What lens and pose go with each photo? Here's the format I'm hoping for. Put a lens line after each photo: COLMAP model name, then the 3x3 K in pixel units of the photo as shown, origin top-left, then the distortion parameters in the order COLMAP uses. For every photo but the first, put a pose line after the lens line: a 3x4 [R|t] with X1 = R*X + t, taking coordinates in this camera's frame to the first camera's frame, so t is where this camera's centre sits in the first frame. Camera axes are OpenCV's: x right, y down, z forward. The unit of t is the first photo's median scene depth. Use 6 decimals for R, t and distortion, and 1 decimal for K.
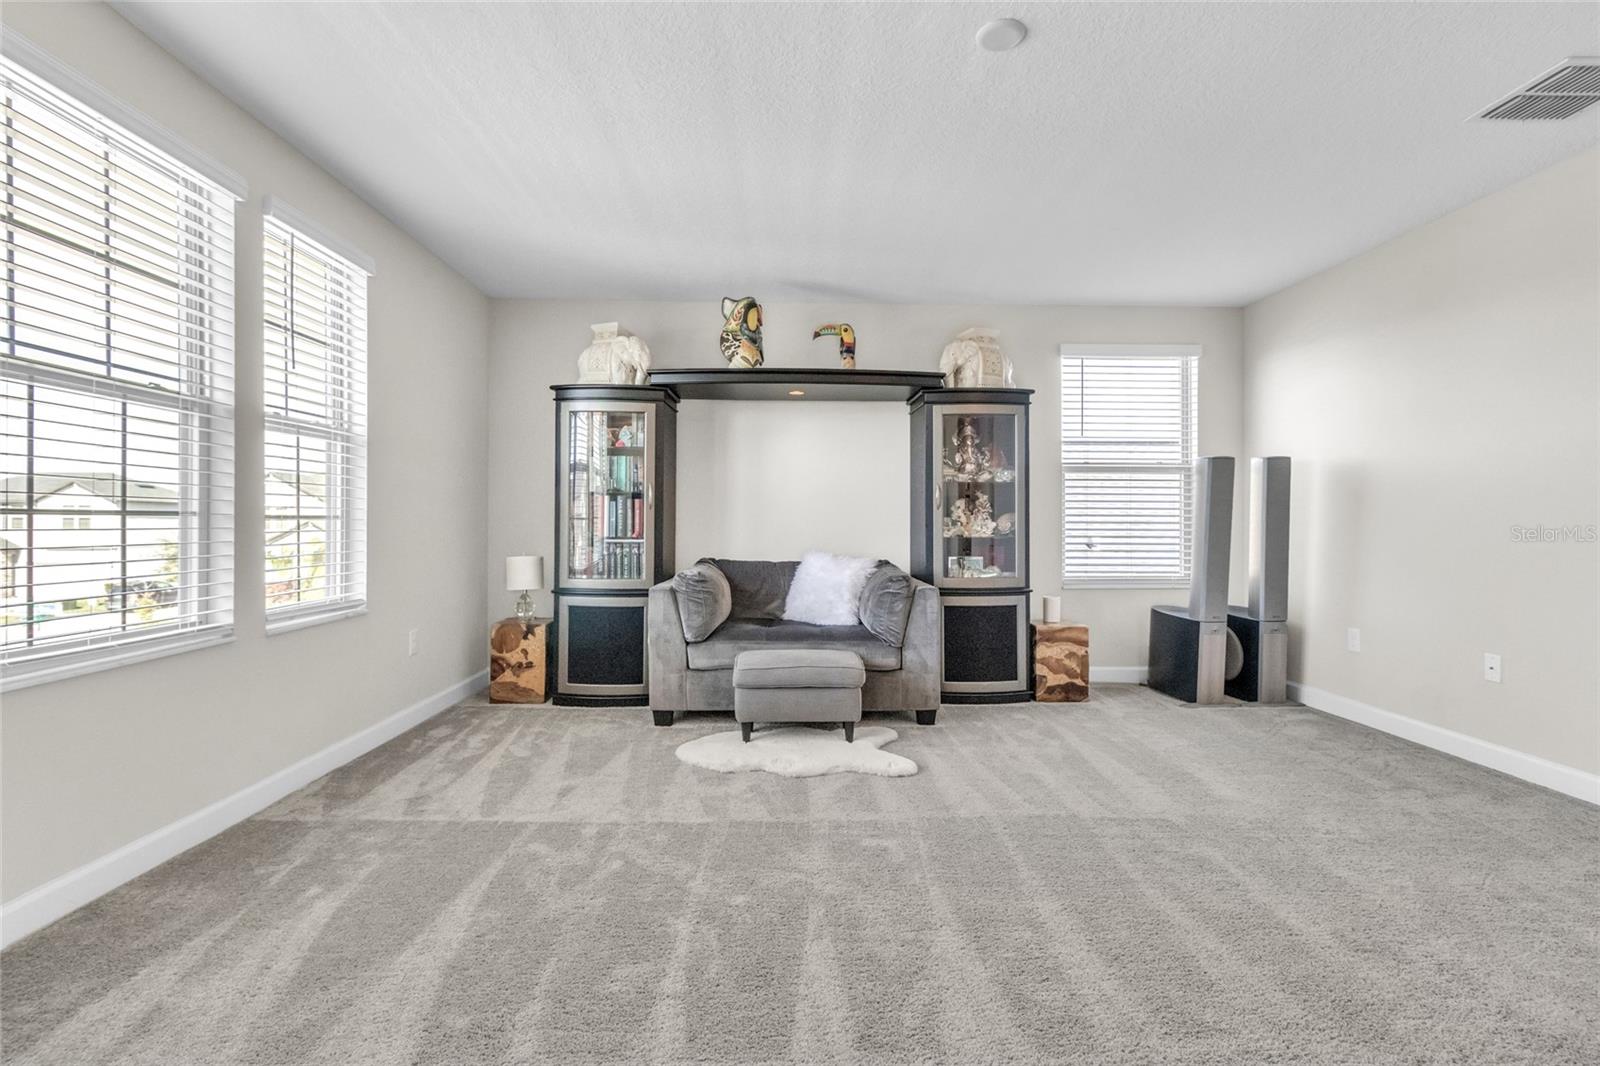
lens RADIAL K [[739.6, 0, 800.1], [0, 739.6, 520.6], [0, 0, 1]] dist [0.000023, 0.000830]
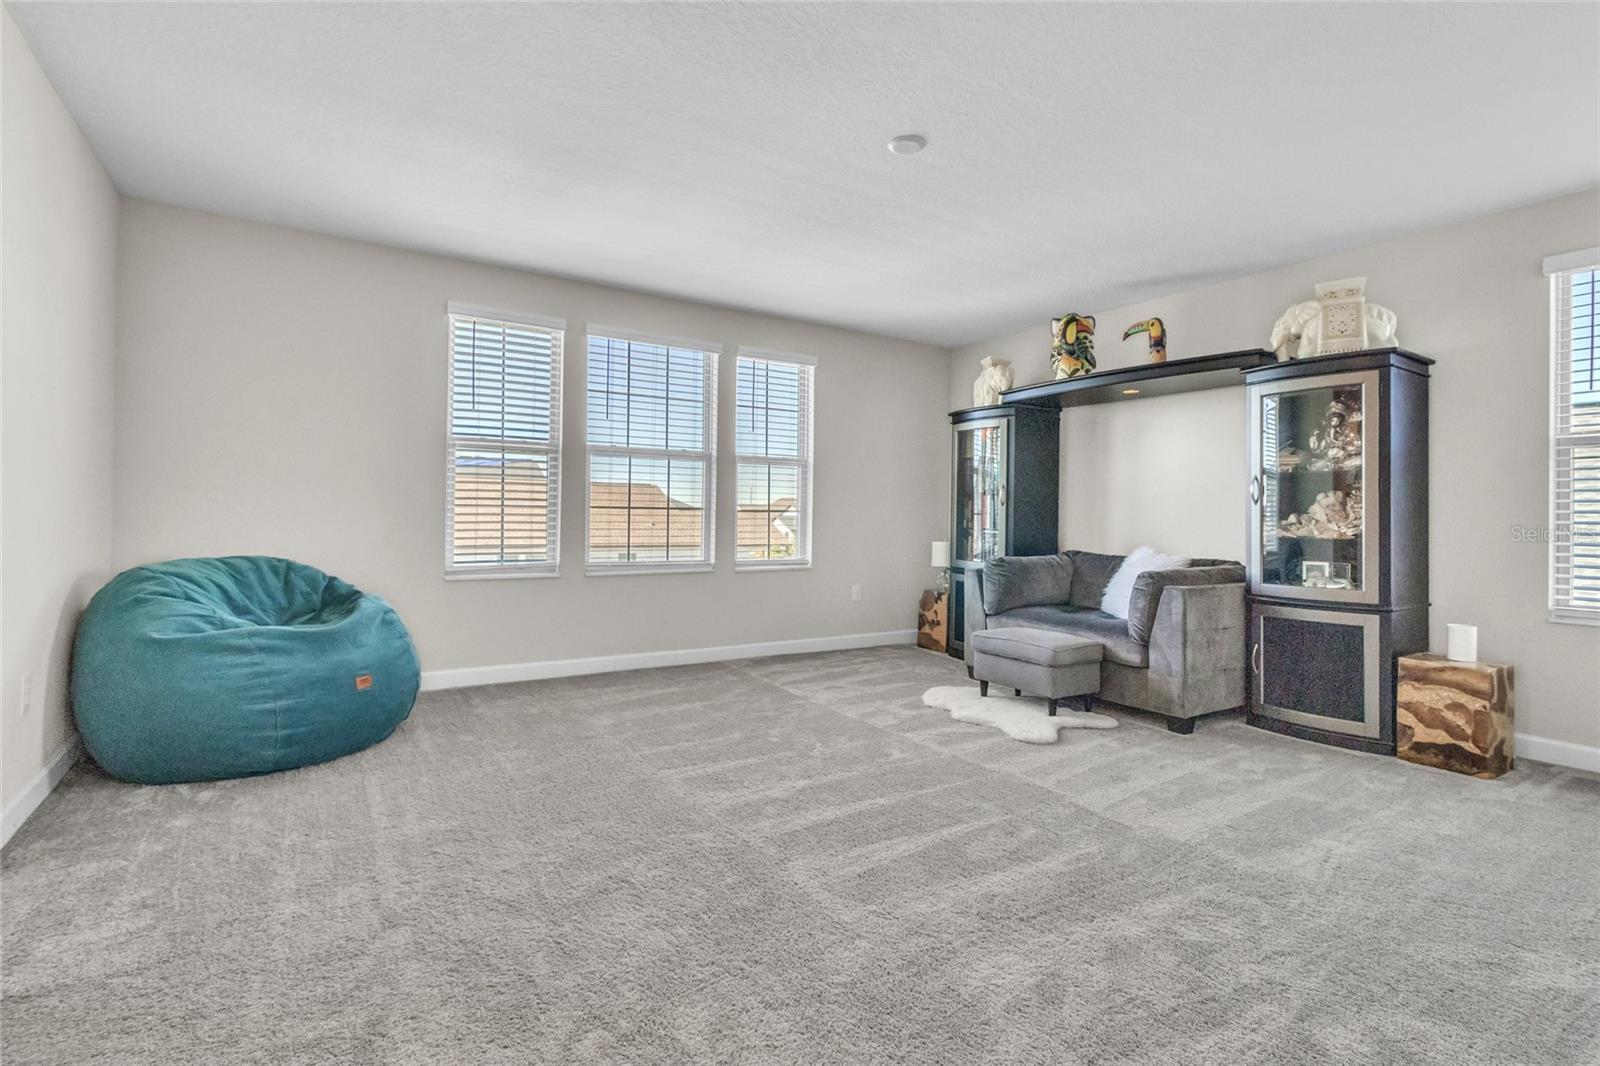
lens RADIAL K [[739.6, 0, 800.1], [0, 739.6, 520.6], [0, 0, 1]] dist [0.000023, 0.000830]
pose [[0.523687, 0.011390, -0.851835, 0.650187], [-0.010545, 0.999921, 0.006887, 0.002941], [0.851846, 0.005376, 0.523765, 0.081175]]
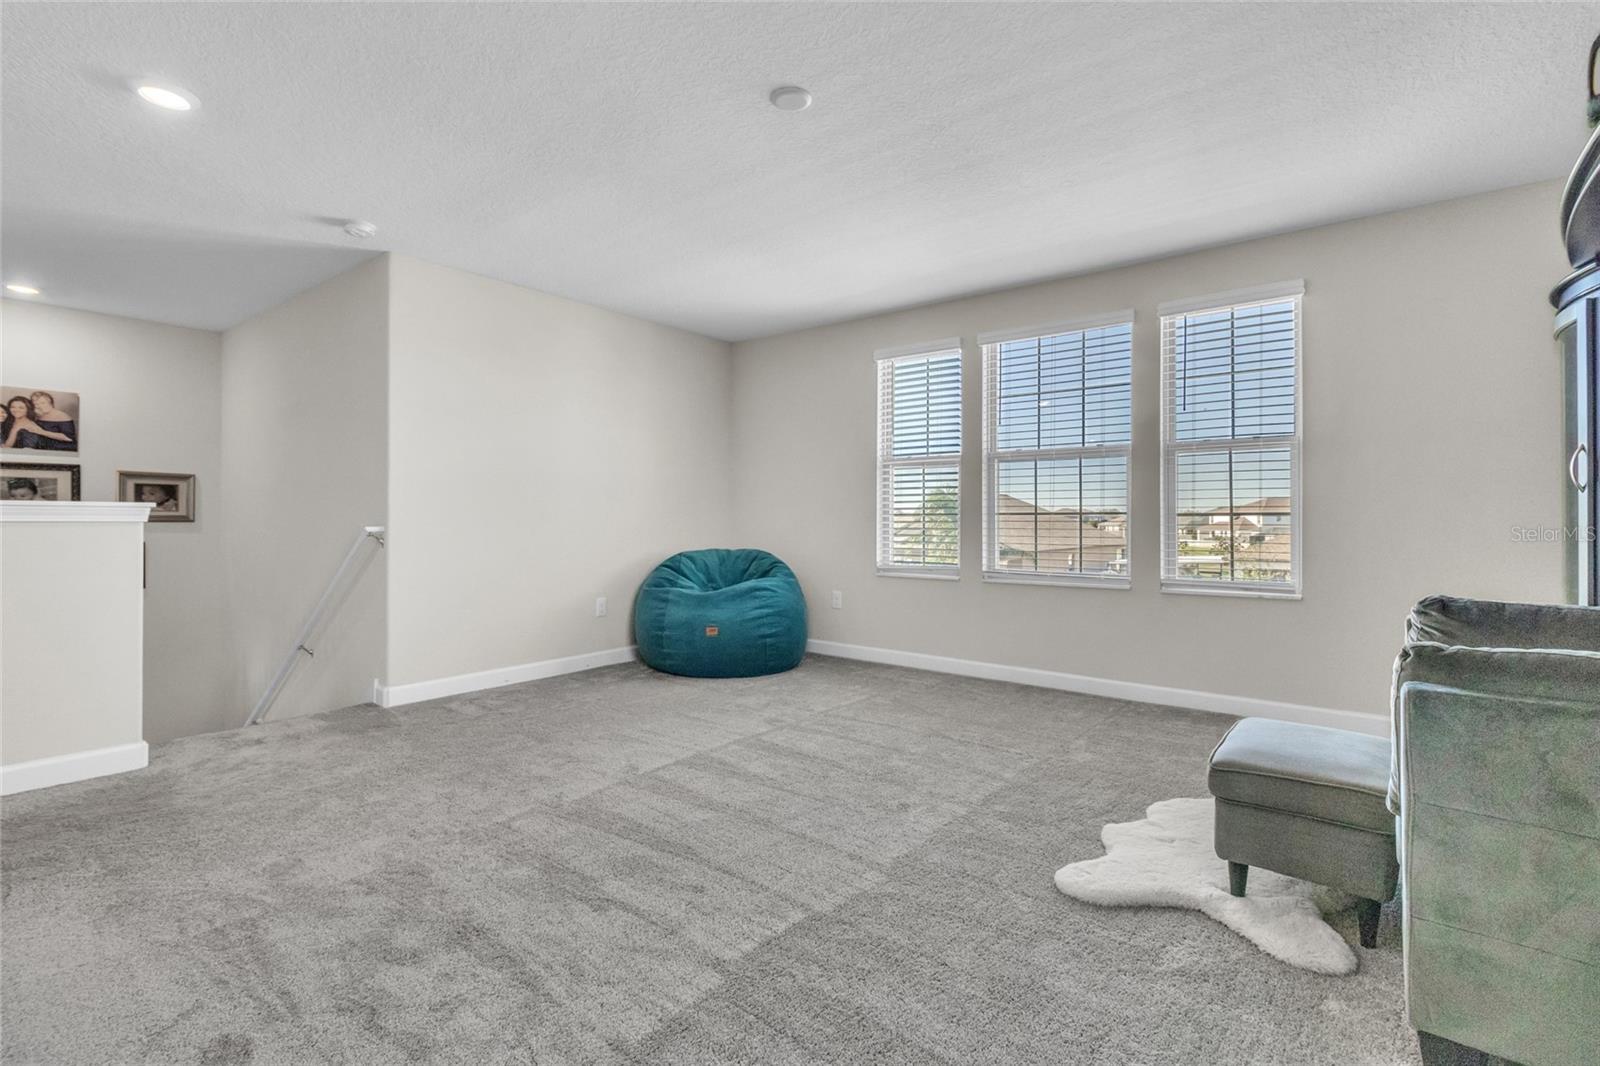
lens RADIAL K [[739.6, 0, 800.1], [0, 739.6, 520.6], [0, 0, 1]] dist [0.000023, 0.000830]
pose [[-0.638787, -0.005825, -0.769361, 0.580972], [-0.002372, 0.999981, -0.005602, 0.010714], [0.769380, -0.001753, -0.638789, 0.892570]]
